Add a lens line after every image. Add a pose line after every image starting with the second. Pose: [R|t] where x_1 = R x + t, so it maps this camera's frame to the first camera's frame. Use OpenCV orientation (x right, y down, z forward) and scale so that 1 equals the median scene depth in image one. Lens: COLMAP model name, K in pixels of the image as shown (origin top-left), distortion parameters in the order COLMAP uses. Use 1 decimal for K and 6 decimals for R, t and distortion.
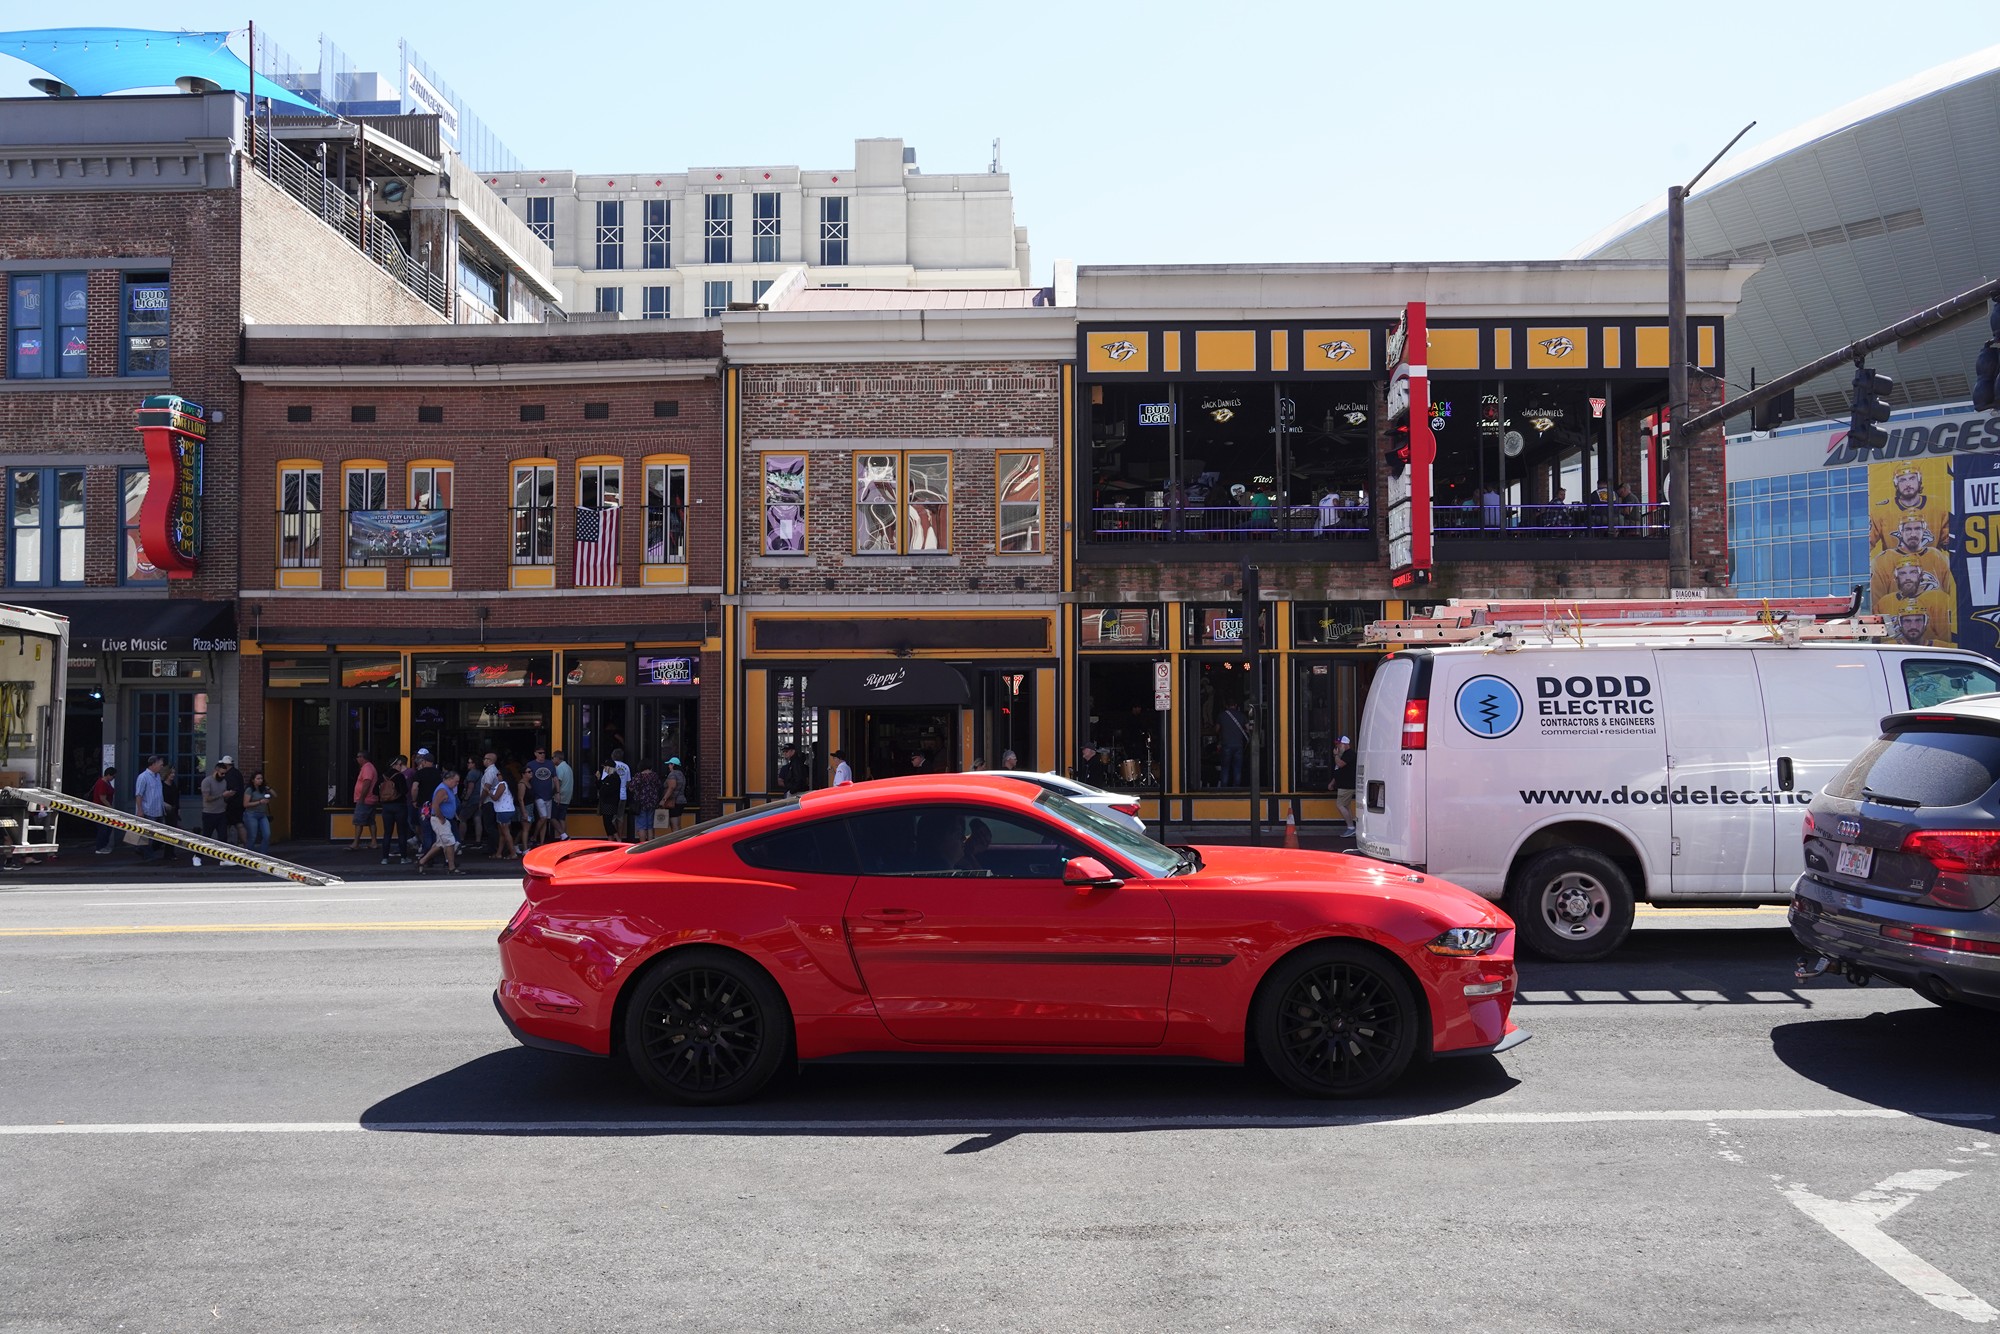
lens RADIAL K [[1567.7, 0, 998.0], [0, 1567.7, 680.6], [0, 0, 1]] dist [-0.028872, 0.023669]
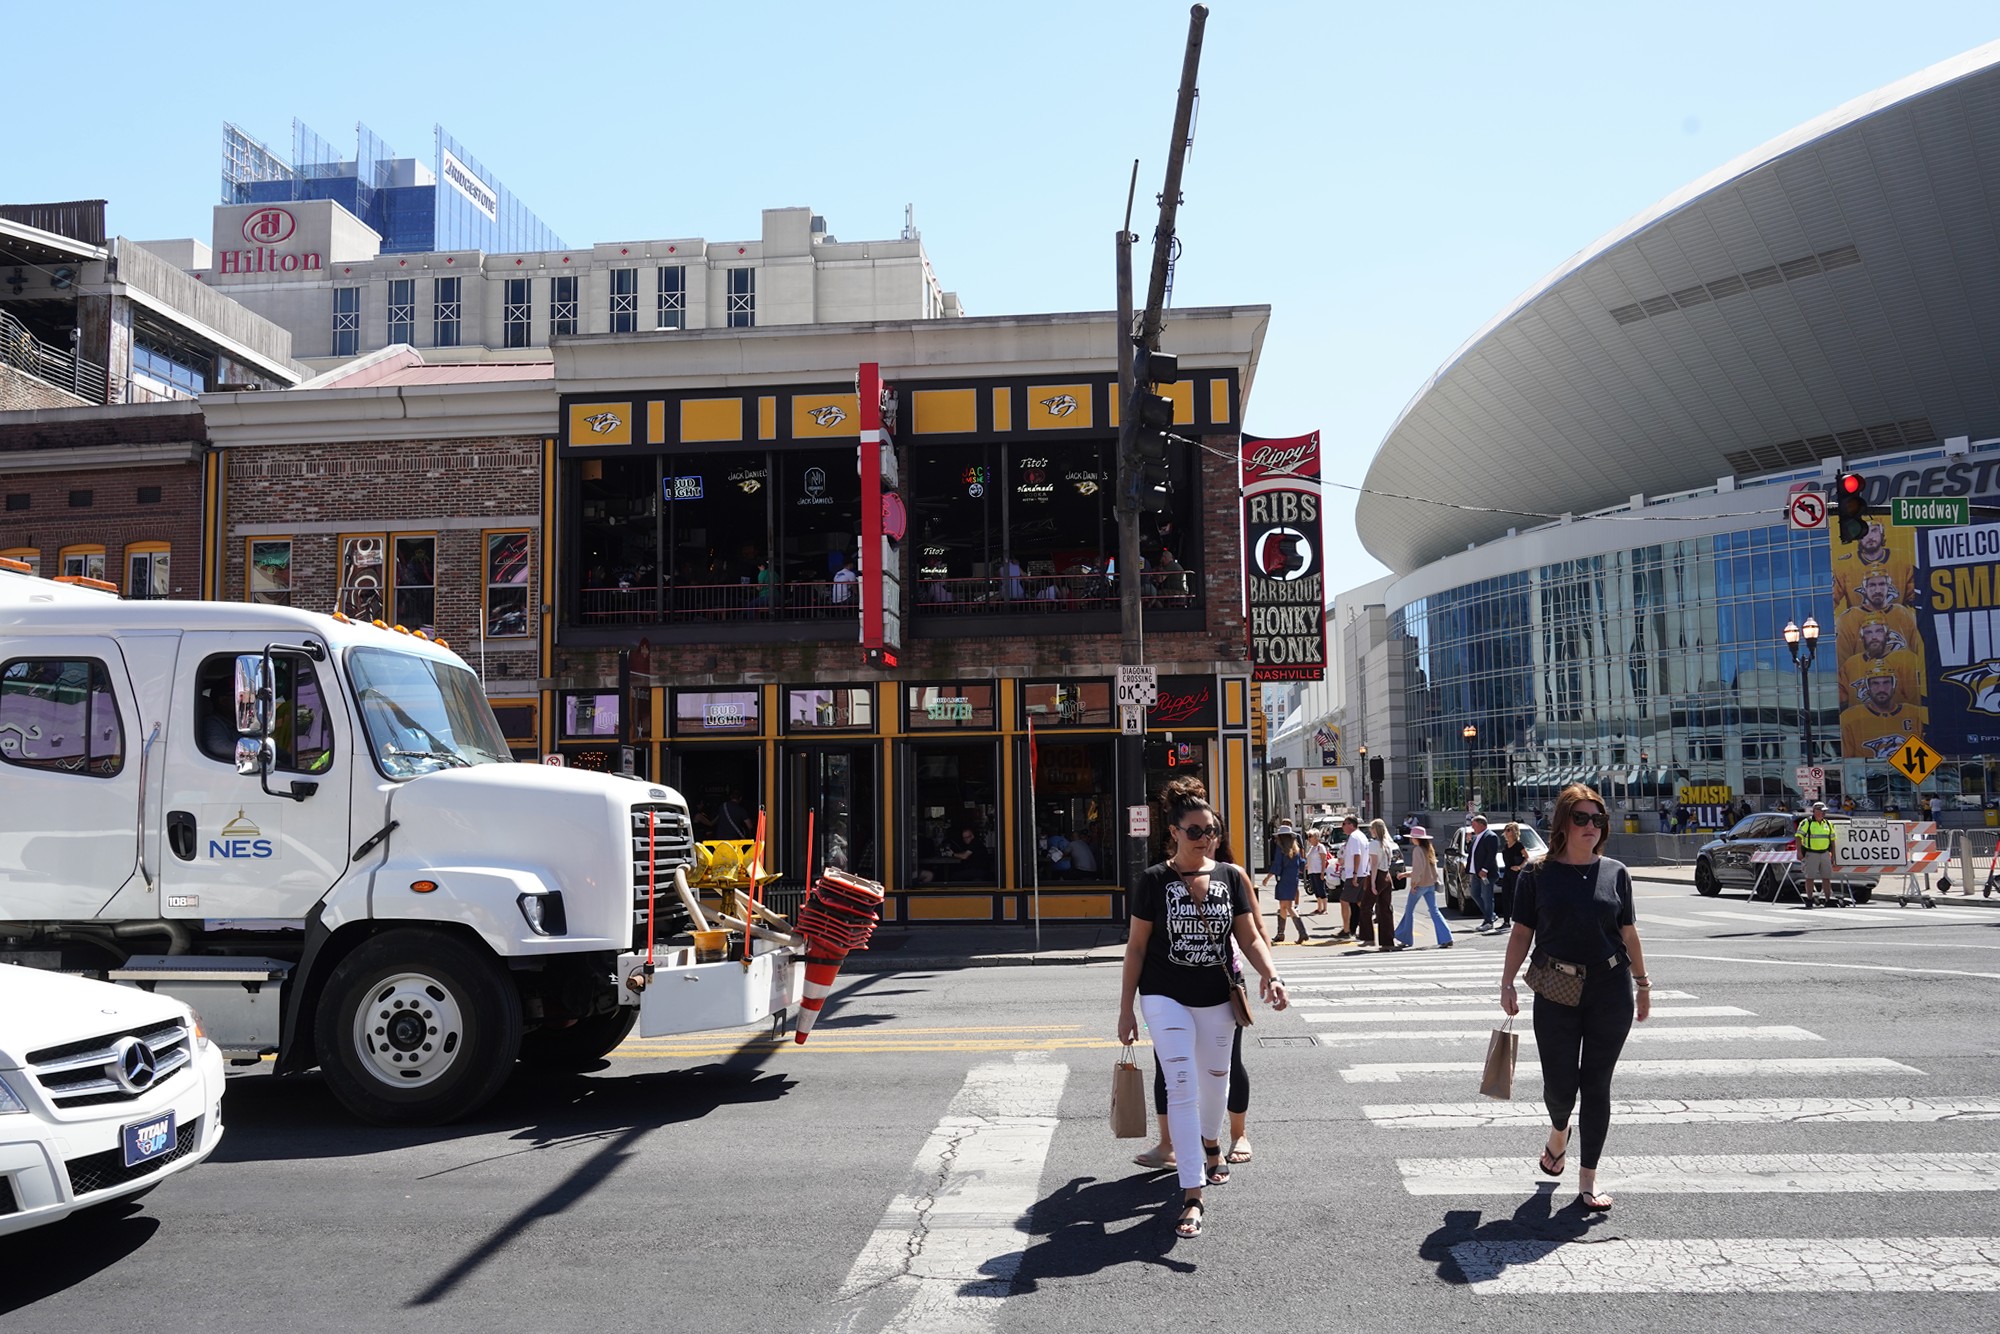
lens RADIAL K [[1616.1, 0, 1007.6], [0, 1616.1, 673.5], [0, 0, 1]] dist [-0.031019, 0.032611]
pose [[0.998350, -0.016136, -0.055101, 0.261796], [0.013305, 0.998591, -0.051370, -0.004136], [0.055853, 0.050552, 0.997158, 0.033962]]
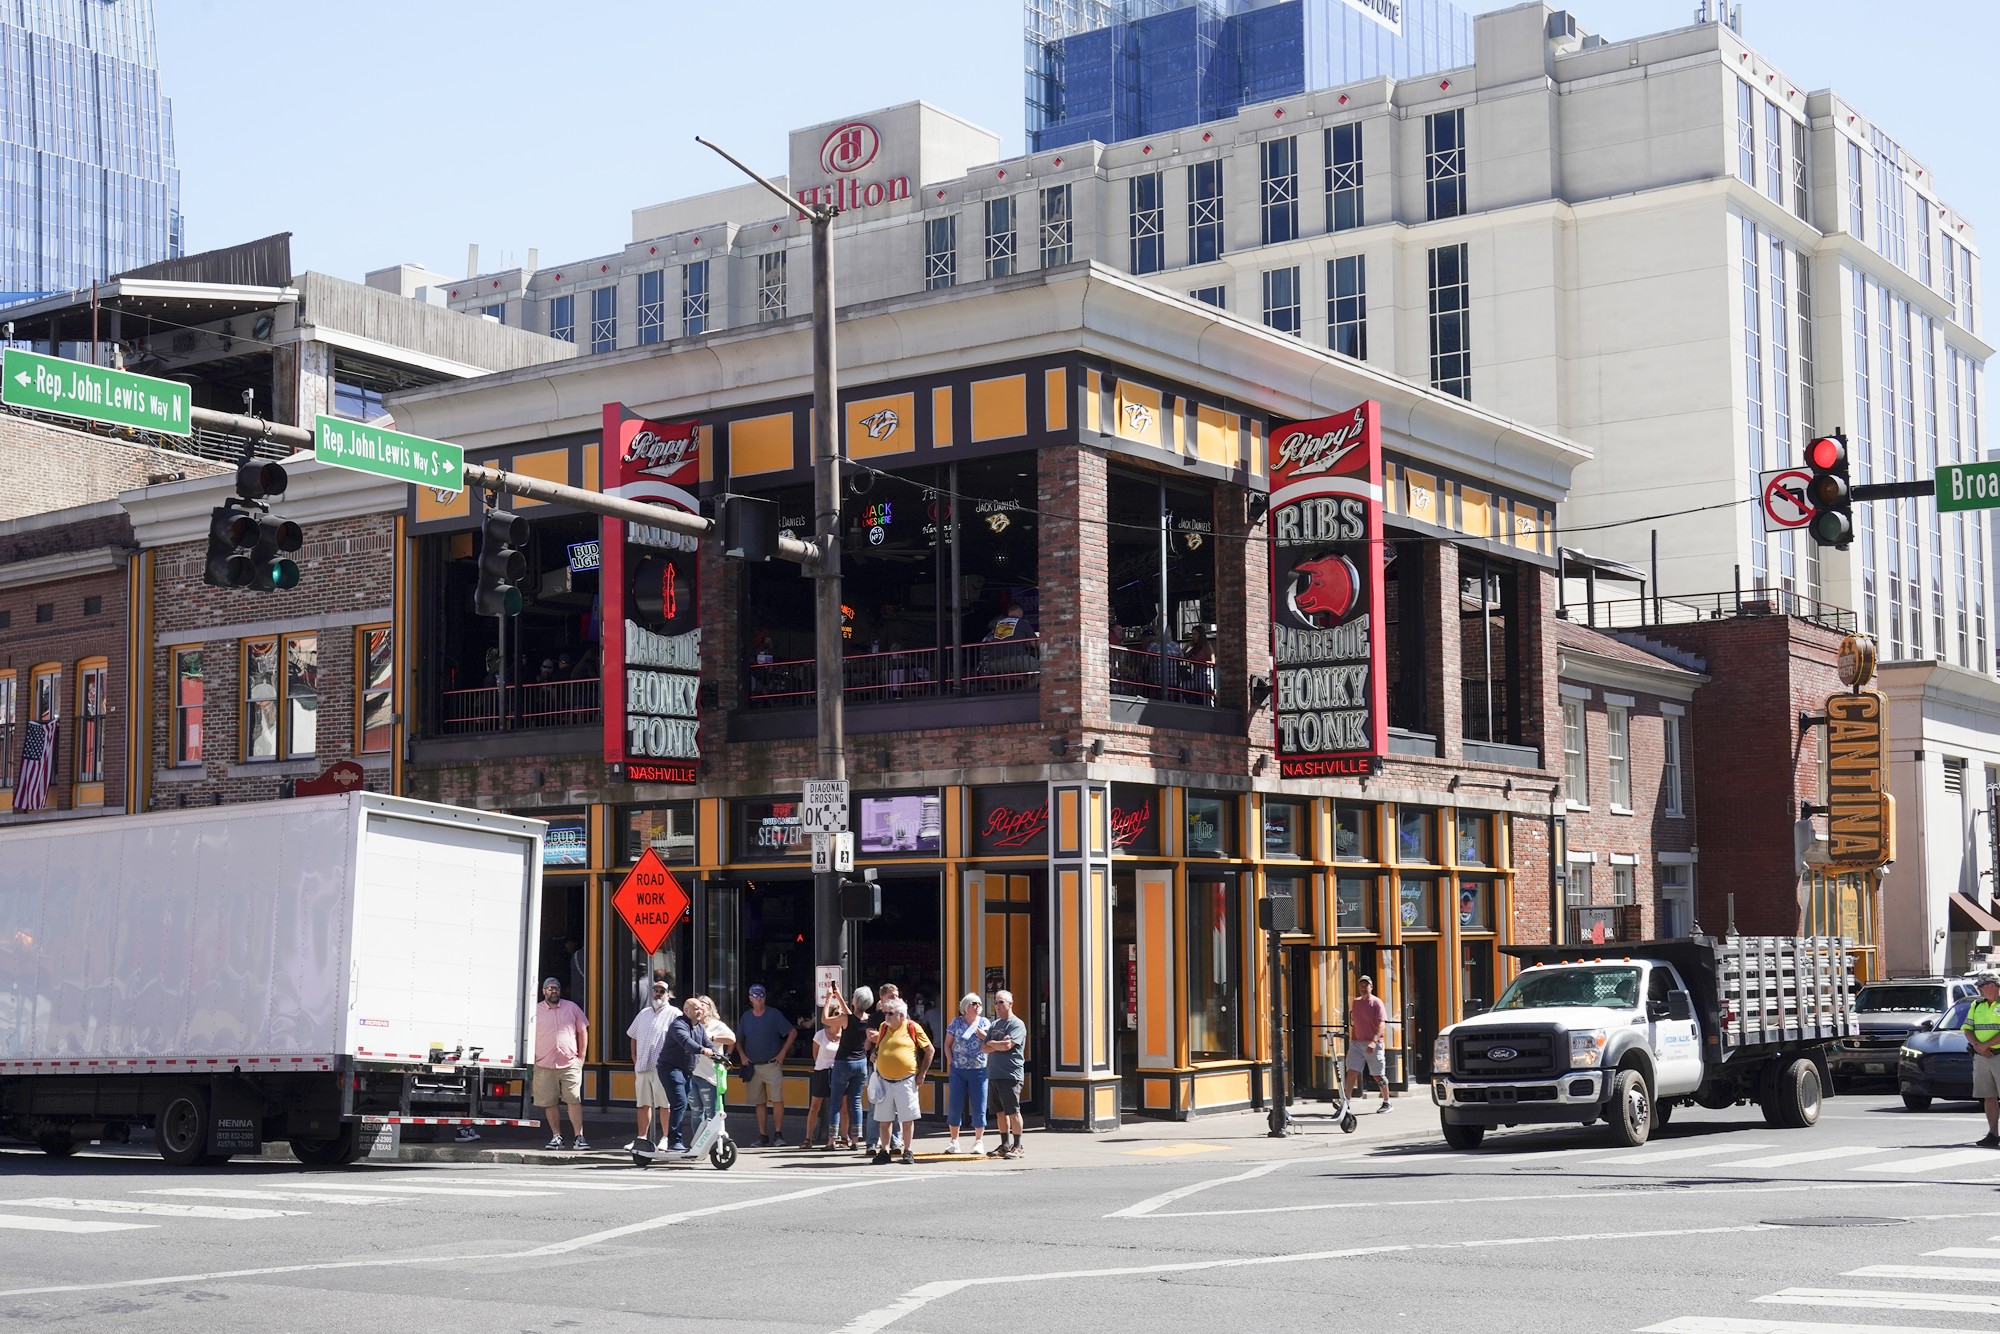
lens RADIAL K [[2555.2, 0, 991.7], [0, 2555.2, 740.9], [0, 0, 1]] dist [0.005626, 0.000000]
pose [[0.834917, -0.044959, -0.548537, 0.704241], [0.023131, 0.998644, -0.046642, -0.013667], [0.549890, 0.026254, 0.834824, 0.057883]]
